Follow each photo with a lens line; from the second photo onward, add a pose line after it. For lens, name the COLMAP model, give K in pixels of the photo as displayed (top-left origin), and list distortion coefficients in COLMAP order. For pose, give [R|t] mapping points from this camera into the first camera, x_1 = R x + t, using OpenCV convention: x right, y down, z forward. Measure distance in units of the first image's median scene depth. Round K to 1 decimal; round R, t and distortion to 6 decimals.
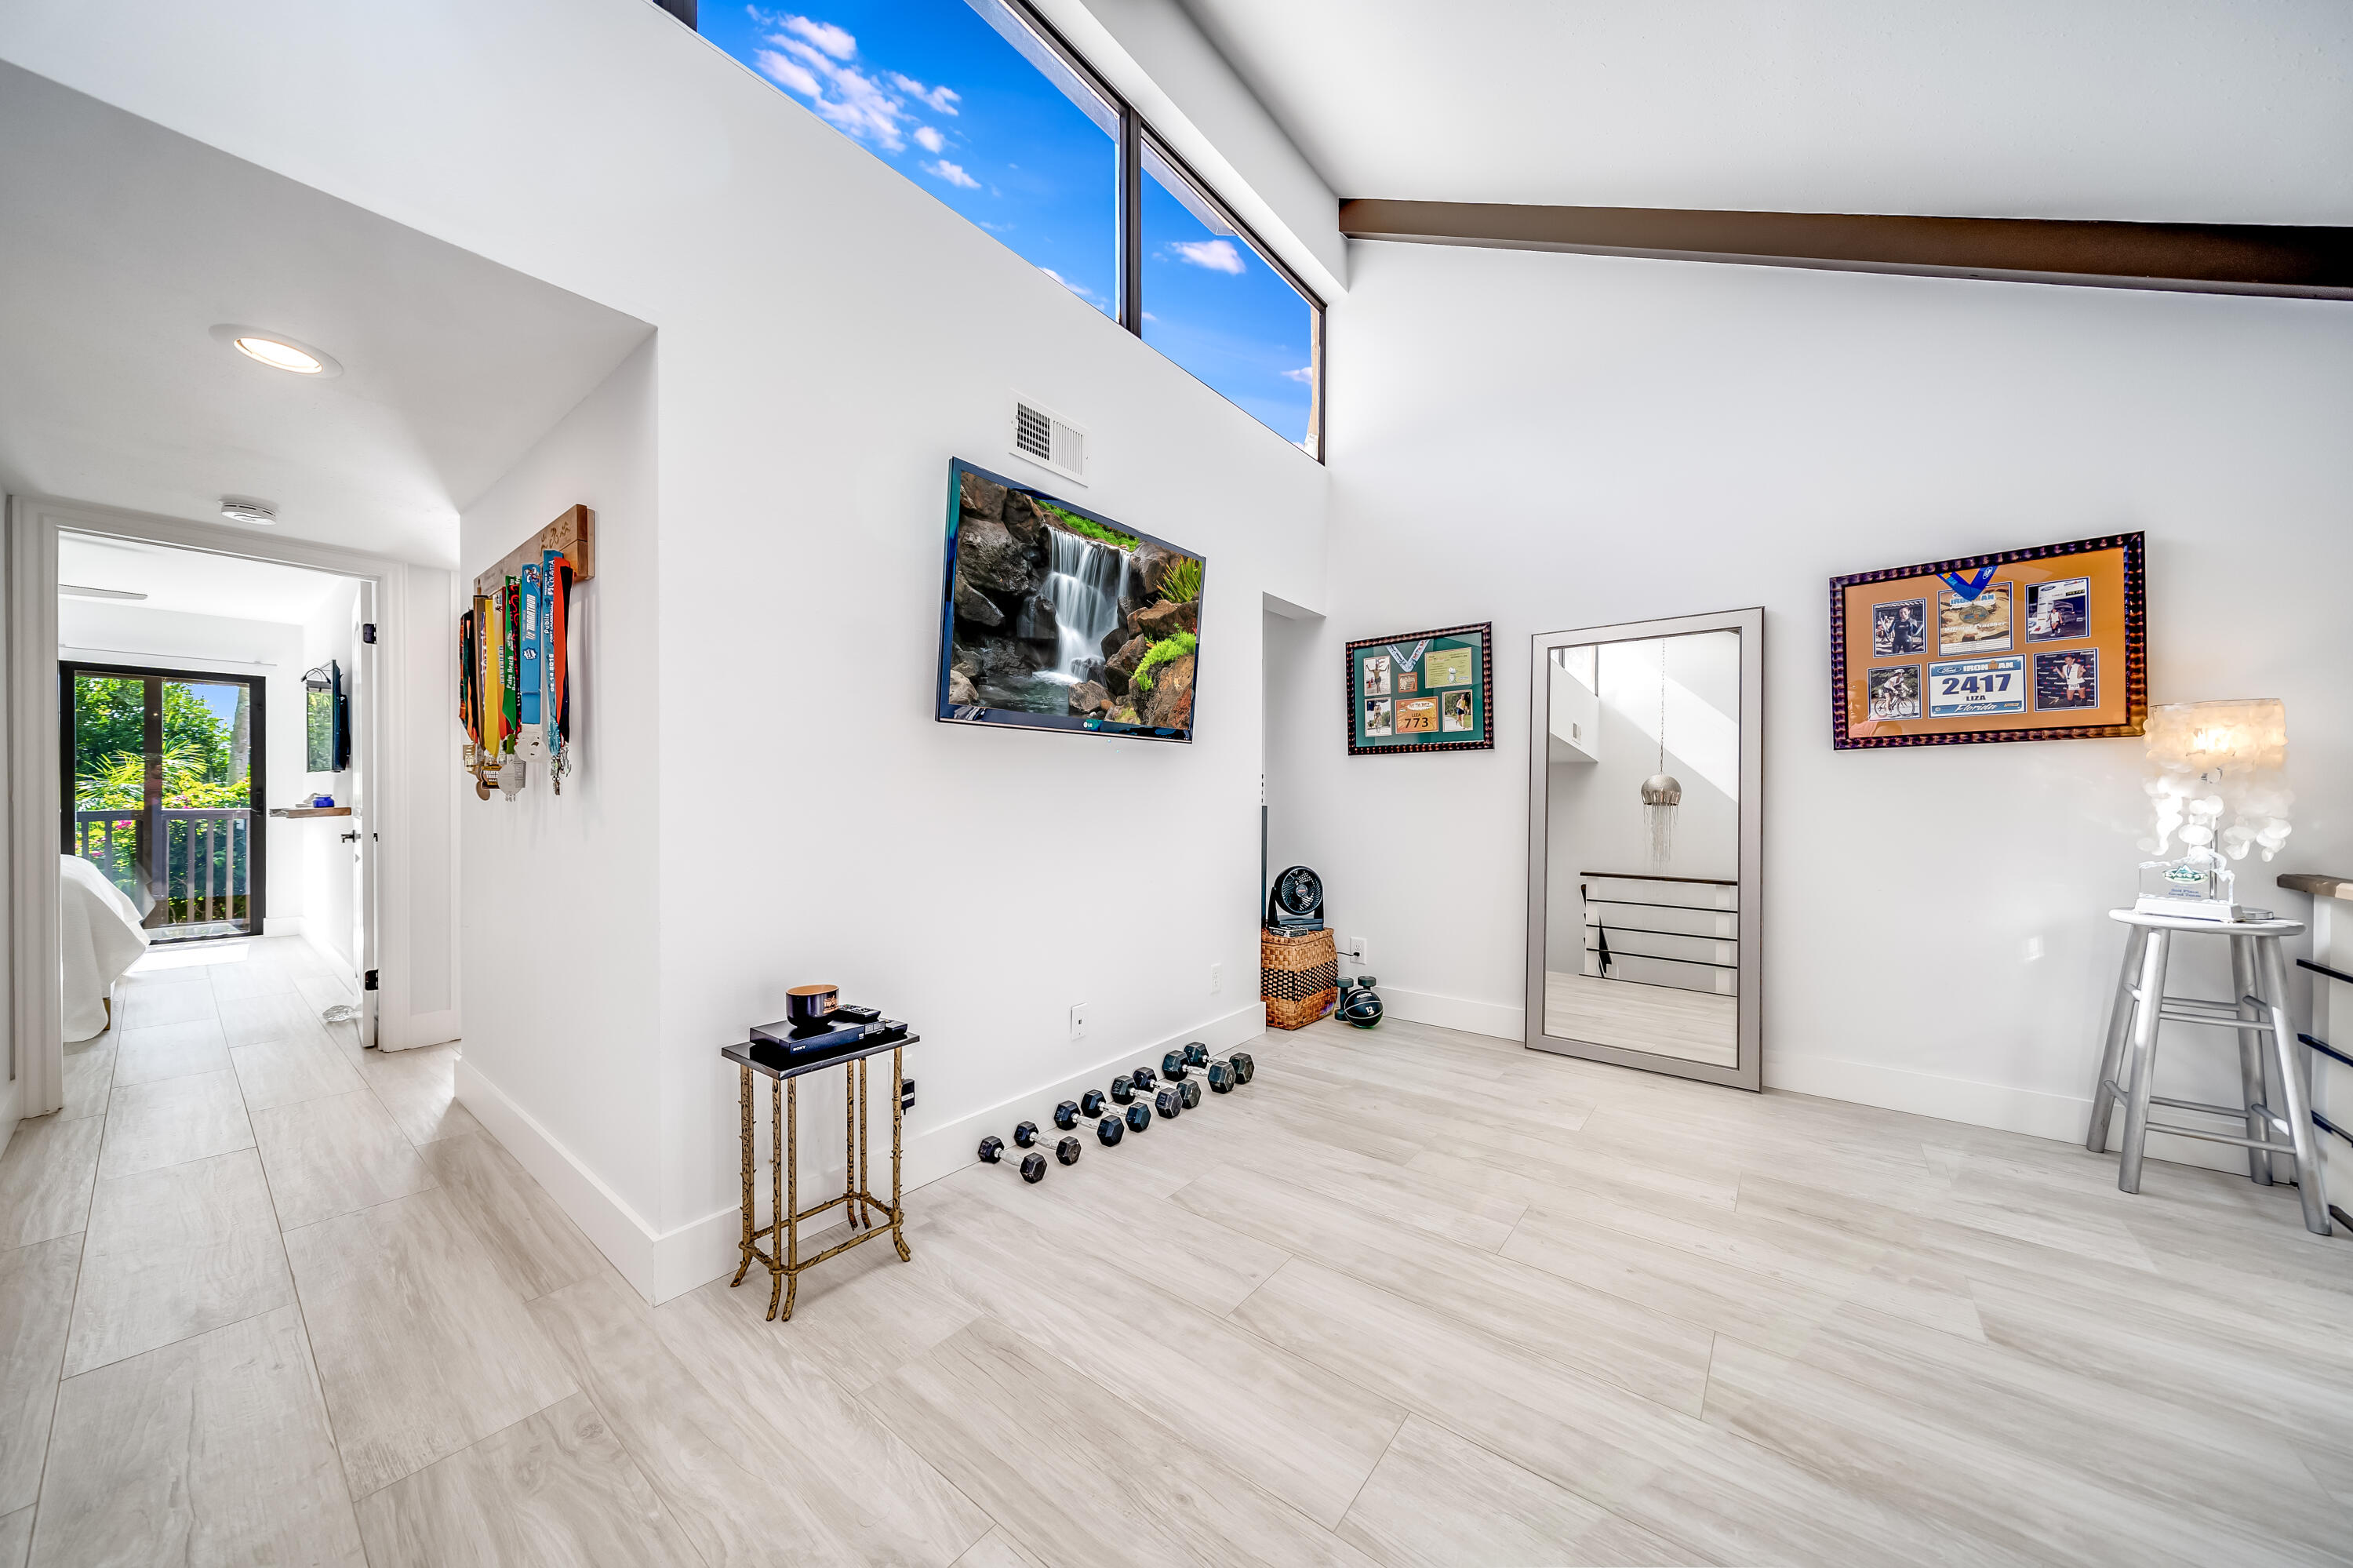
lens RADIAL K [[810.4, 0, 1174.2], [0, 810.4, 813.4], [0, 0, 1]] dist [0.001290, 0.000104]
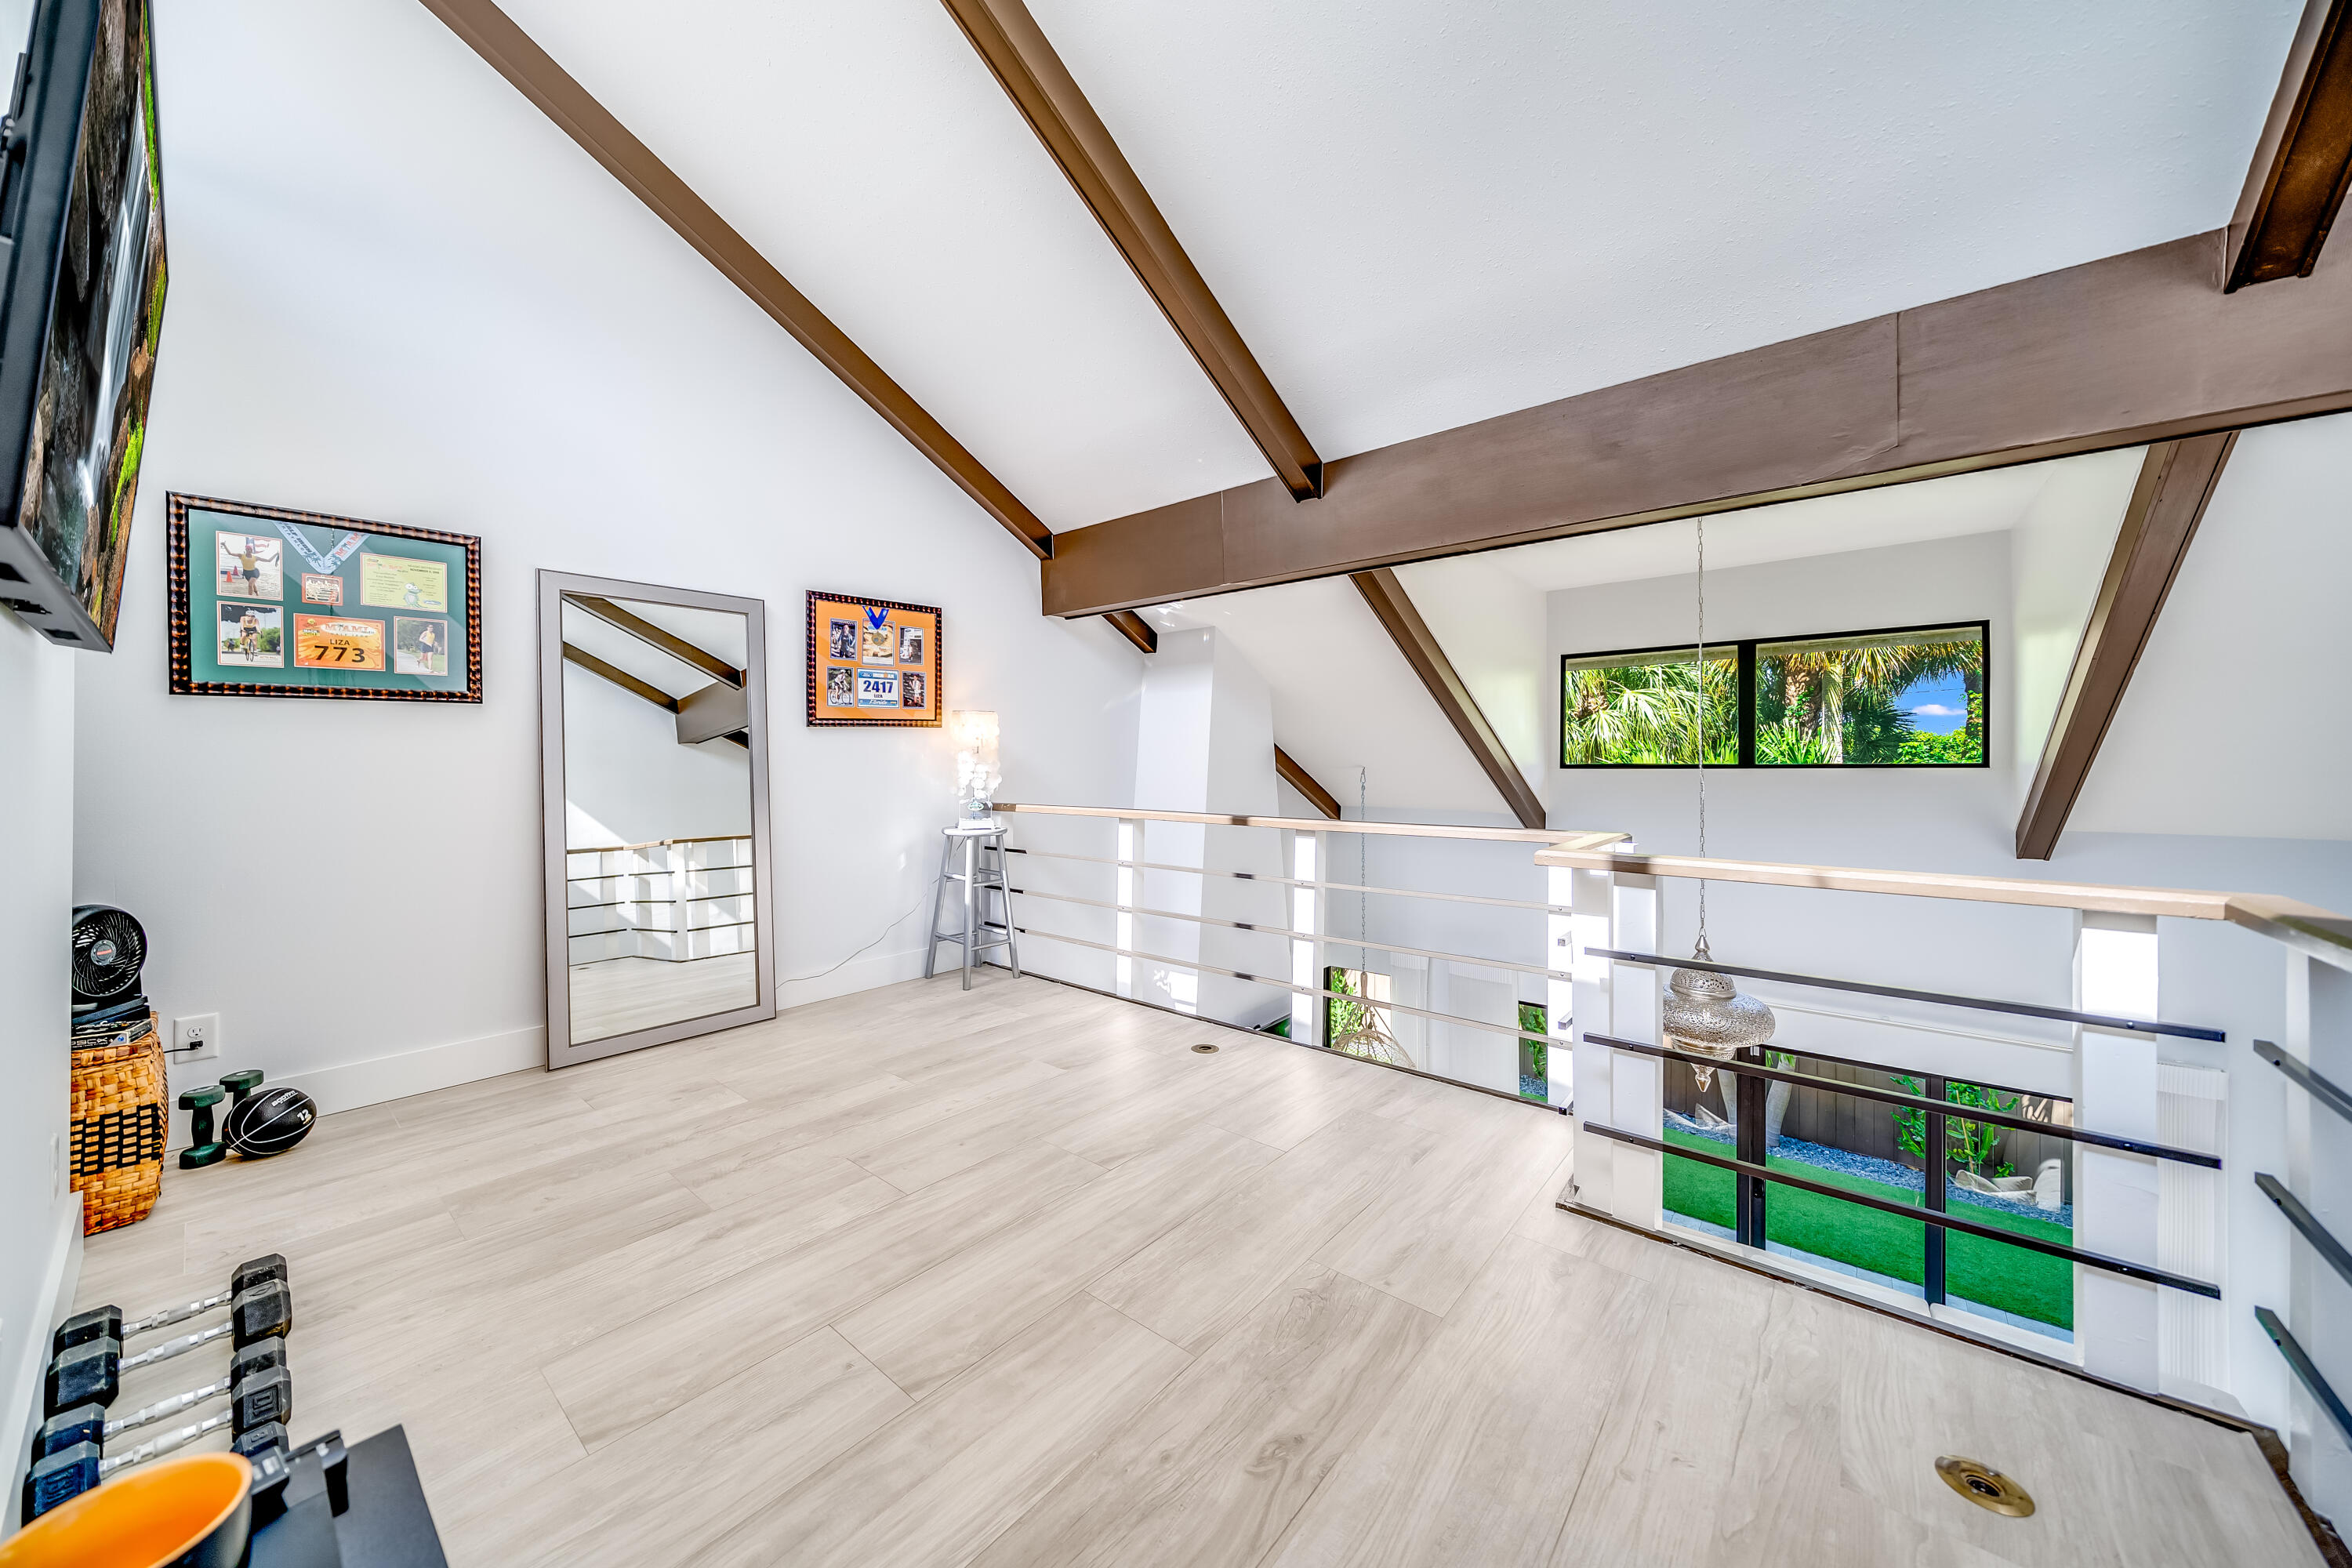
lens RADIAL K [[802.3, 0, 1162.5], [0, 802.3, 783.9], [0, 0, 1]] dist [-0.001138, -0.000077]
pose [[0.044761, -0.030012, 0.998547, -0.448301], [0.025494, 0.999257, 0.028891, -0.012932], [-0.998672, 0.024164, 0.045493, 0.434823]]
